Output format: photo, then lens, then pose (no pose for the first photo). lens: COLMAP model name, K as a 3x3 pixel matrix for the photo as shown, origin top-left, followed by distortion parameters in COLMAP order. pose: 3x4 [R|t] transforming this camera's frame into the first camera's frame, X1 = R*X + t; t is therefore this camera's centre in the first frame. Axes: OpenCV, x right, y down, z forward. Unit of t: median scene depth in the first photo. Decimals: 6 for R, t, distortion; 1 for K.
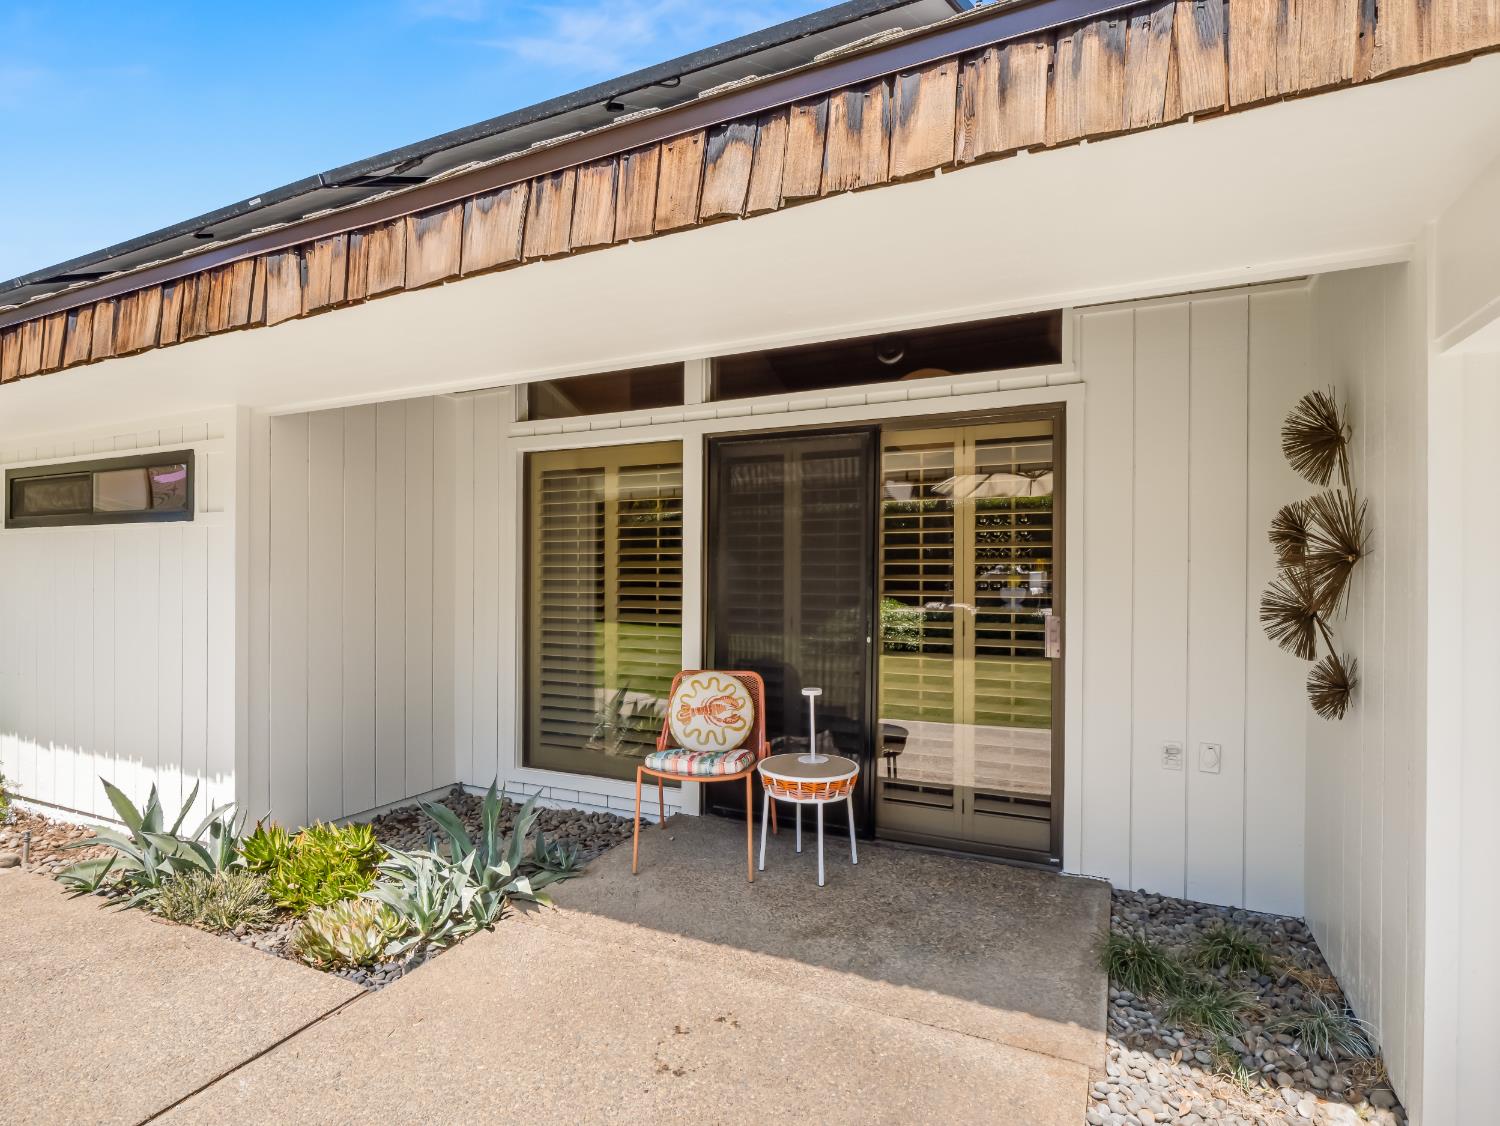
lens RADIAL K [[778.1, 0, 746.4], [0, 778.1, 568.5], [0, 0, 1]] dist [-0.016147, 0.001676]
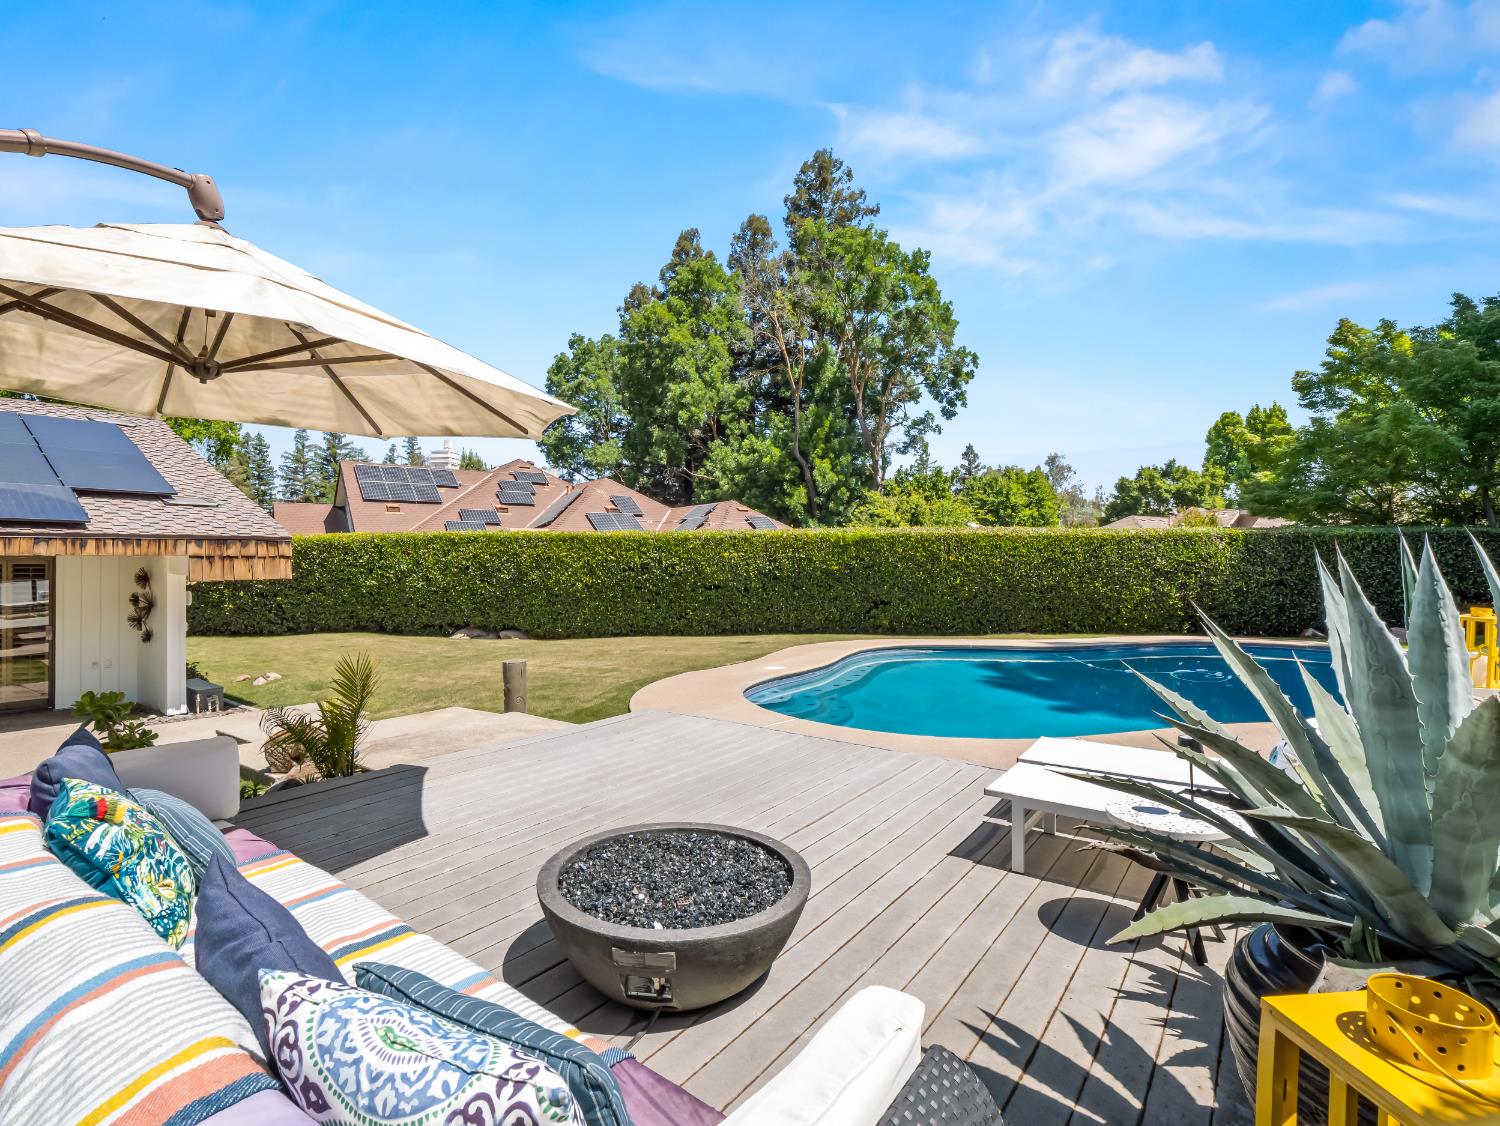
lens RADIAL K [[721.1, 0, 744.1], [0, 721.1, 563.8], [0, 0, 1]] dist [-0.013093, -0.000664]
pose [[0.178672, -0.000808, 0.983908, -2.522909], [-0.003692, 0.999992, 0.001492, -0.267060], [-0.983902, -0.003899, 0.178668, -2.943512]]
